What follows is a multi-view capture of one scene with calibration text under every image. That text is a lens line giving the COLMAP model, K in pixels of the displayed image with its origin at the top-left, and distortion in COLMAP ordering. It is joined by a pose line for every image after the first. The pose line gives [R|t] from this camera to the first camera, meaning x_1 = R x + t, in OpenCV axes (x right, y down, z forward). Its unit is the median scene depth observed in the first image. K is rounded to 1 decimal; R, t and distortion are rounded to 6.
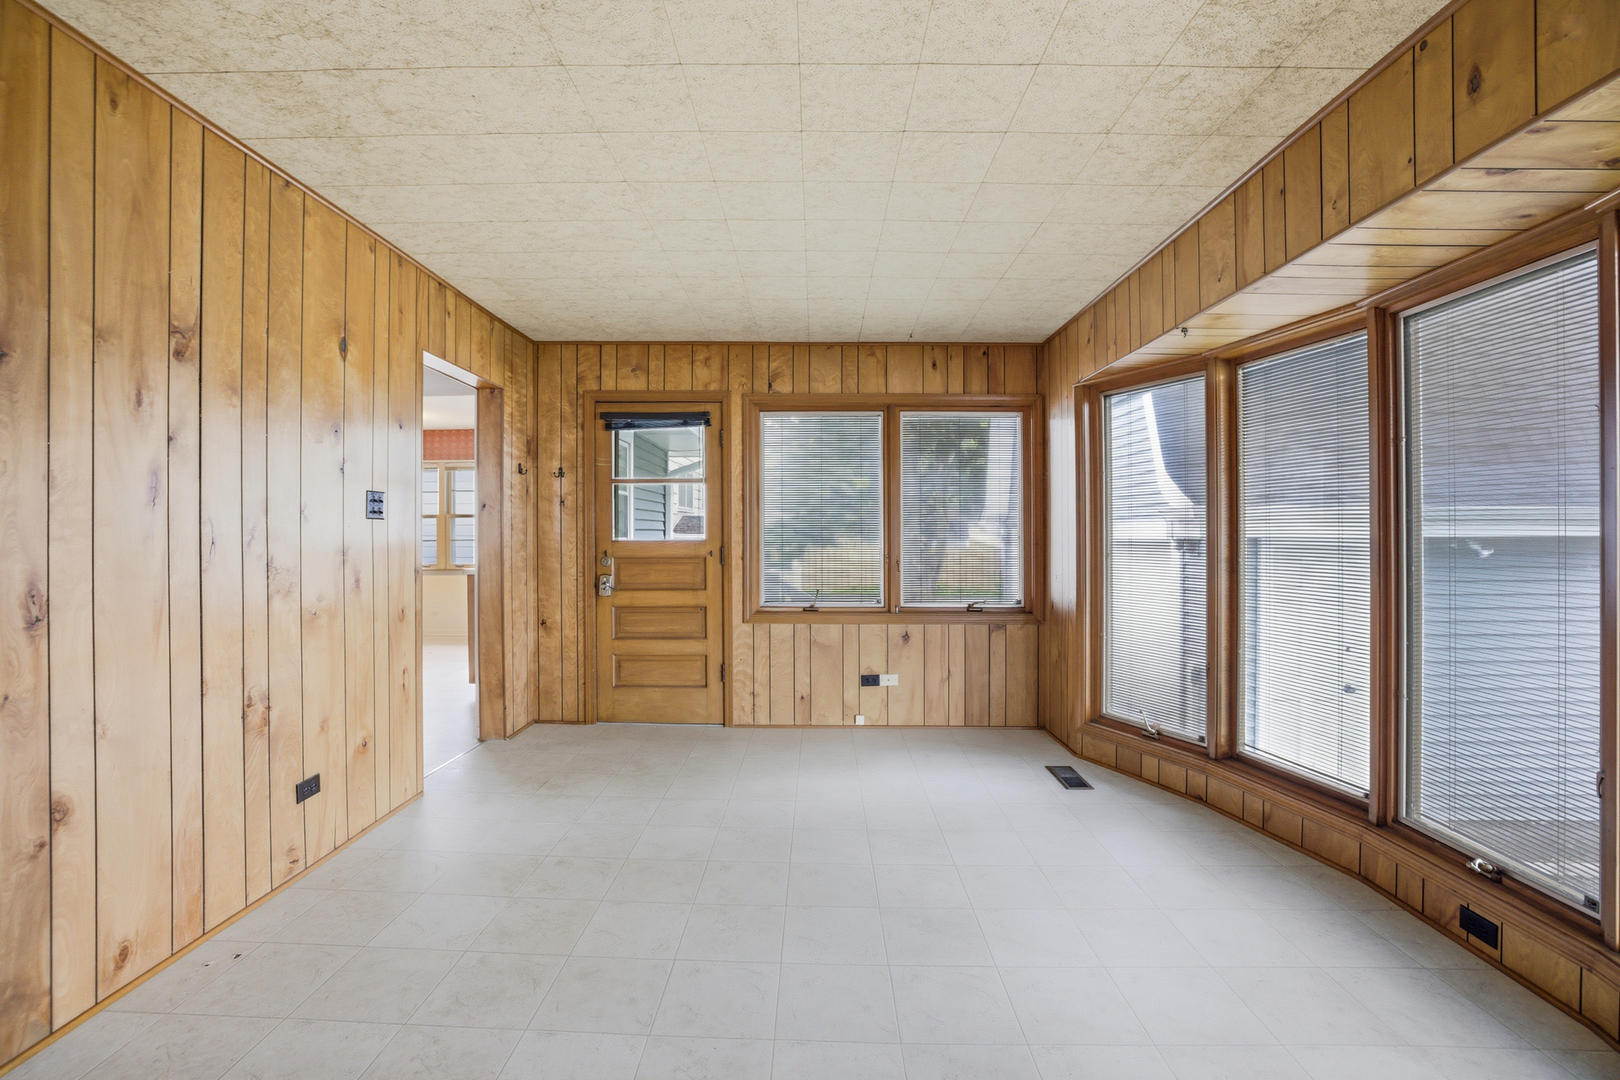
lens RADIAL K [[703.1, 0, 811.9], [0, 703.1, 534.4], [0, 0, 1]] dist [-0.002719, 0.000106]
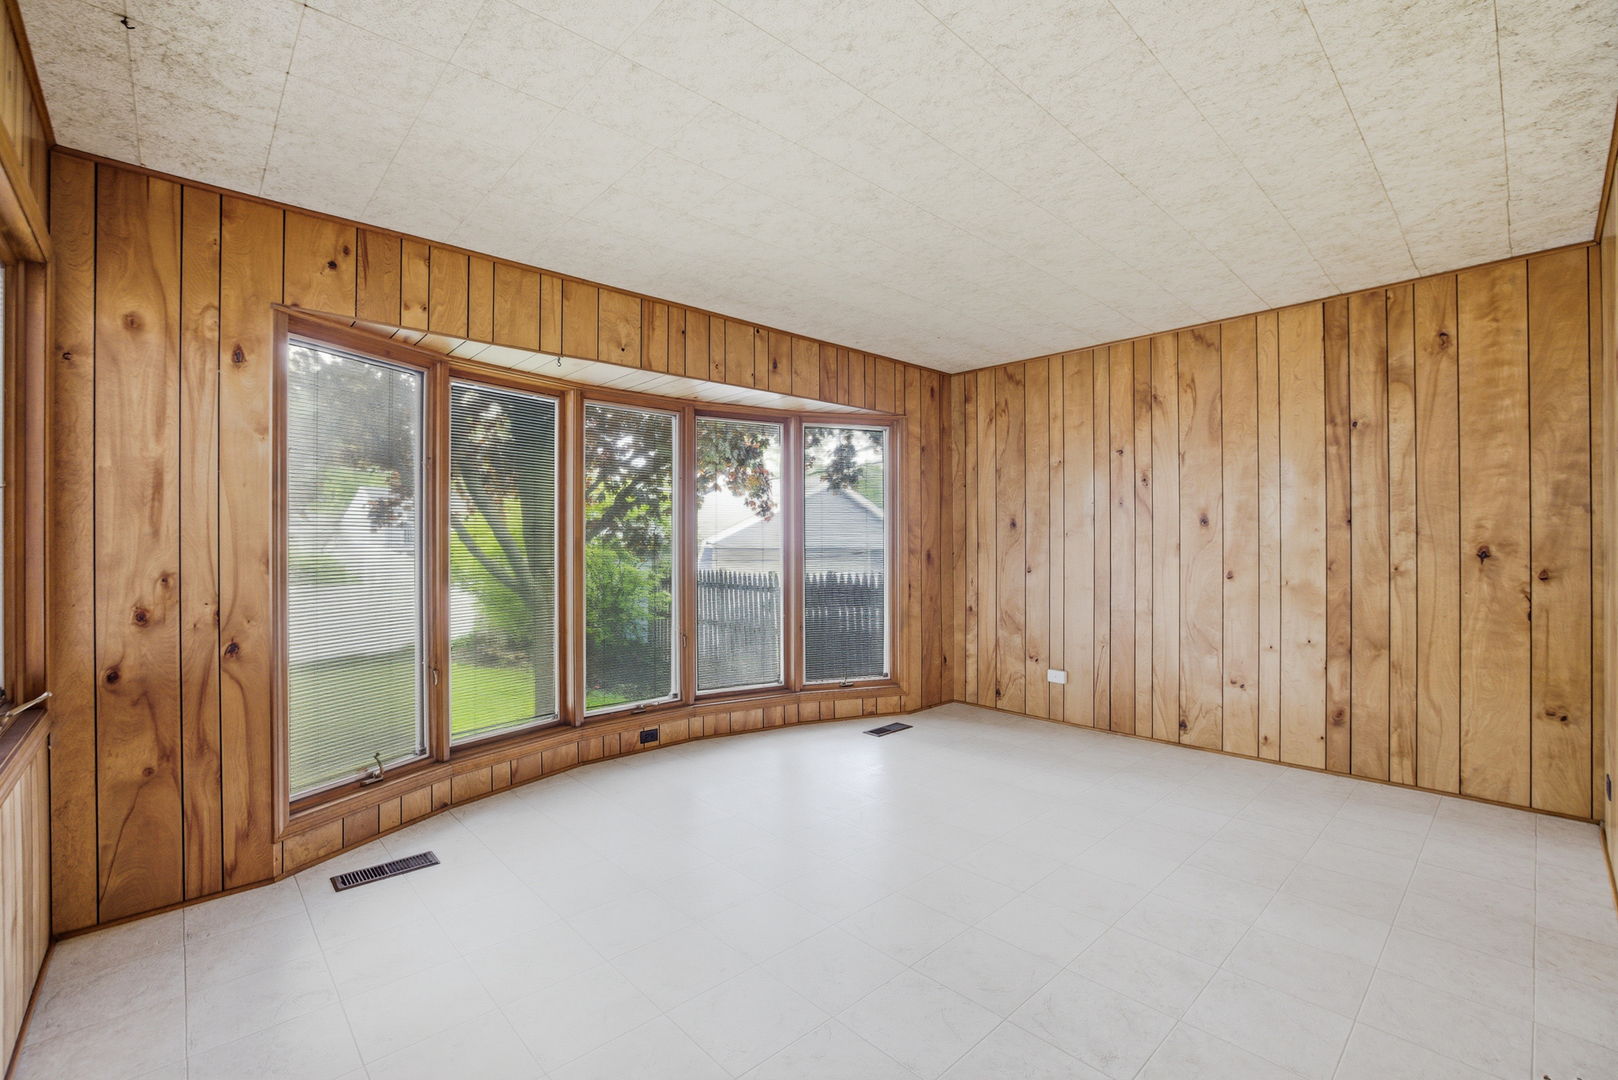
lens RADIAL K [[702.2, 0, 810.9], [0, 702.2, 534.4], [0, 0, 1]] dist [-0.002719, 0.000106]
pose [[-0.685690, 0.007886, 0.727851, -0.584797], [0.004851, 0.999969, -0.006264, 0.006599], [-0.727878, -0.000764, -0.685706, 1.483029]]
